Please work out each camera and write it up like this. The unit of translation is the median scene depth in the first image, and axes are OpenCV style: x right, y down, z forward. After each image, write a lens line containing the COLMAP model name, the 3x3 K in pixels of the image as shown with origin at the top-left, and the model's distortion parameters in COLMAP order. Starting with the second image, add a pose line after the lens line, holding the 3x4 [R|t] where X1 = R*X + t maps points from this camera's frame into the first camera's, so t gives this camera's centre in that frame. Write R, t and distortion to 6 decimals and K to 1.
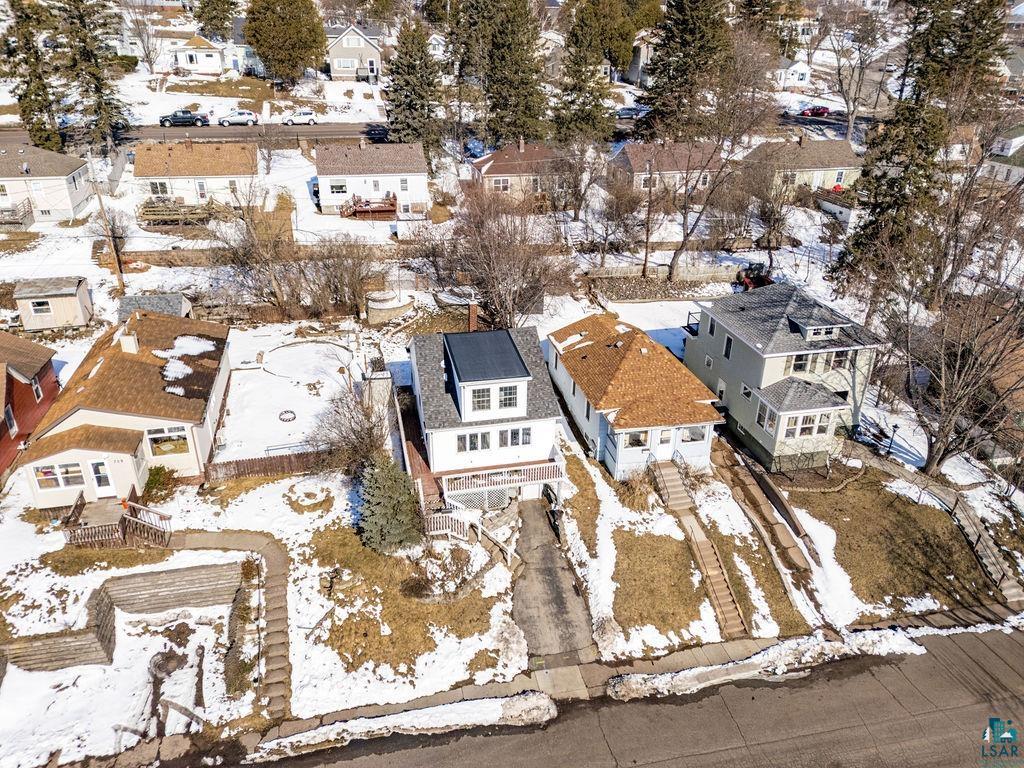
lens RADIAL K [[738.7, 0, 514.7], [0, 738.7, 385.4], [0, 0, 1]] dist [0.108446, -0.110849]
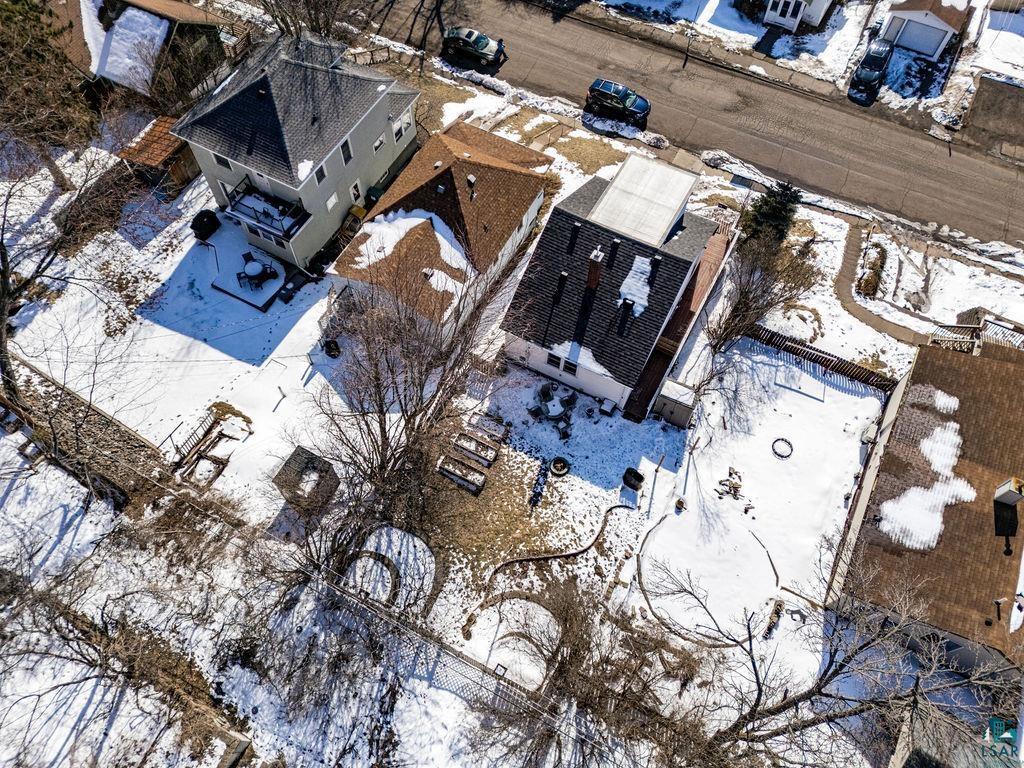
lens RADIAL K [[738.7, 0, 514.7], [0, 738.7, 385.4], [0, 0, 1]] dist [0.108446, -0.110849]
pose [[-0.756250, -0.588444, 0.286041, -0.340544], [0.252358, 0.141020, 0.957303, -1.000733], [-0.603657, 0.796145, 0.041853, 1.335548]]
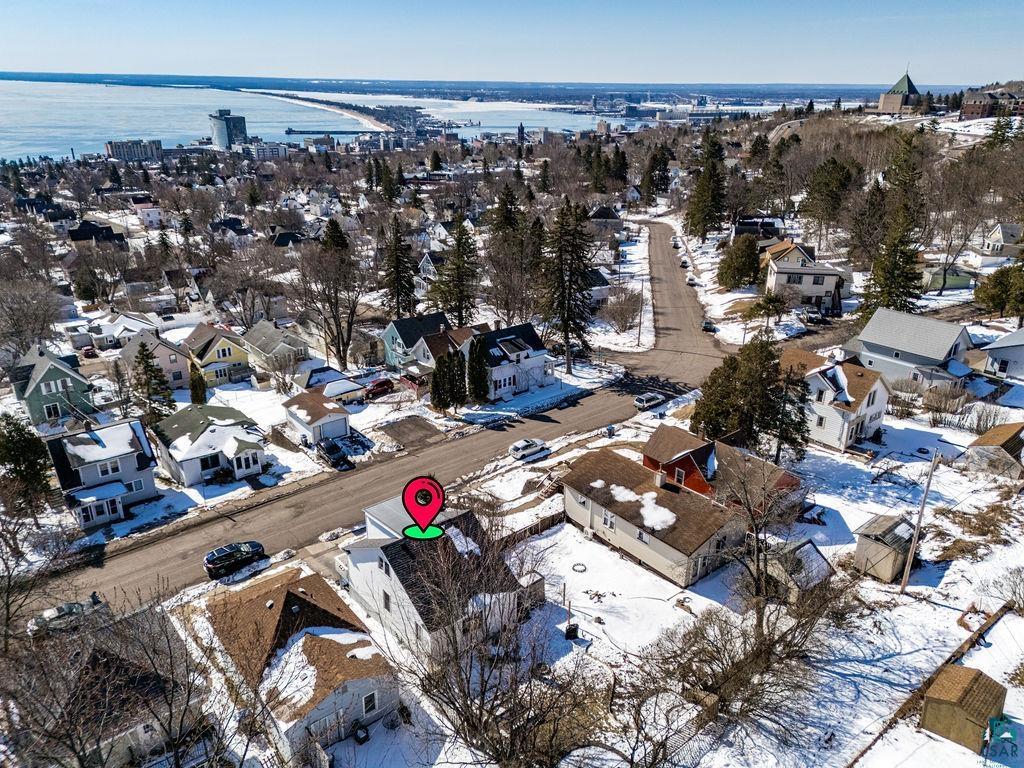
lens RADIAL K [[738.7, 0, 514.7], [0, 738.7, 385.4], [0, 0, 1]] dist [0.108446, -0.110849]
pose [[-0.898628, 0.138955, -0.416123, 0.321053], [-0.215077, 0.687171, 0.693929, -1.222404], [0.382373, 0.713083, -0.587625, 1.801796]]
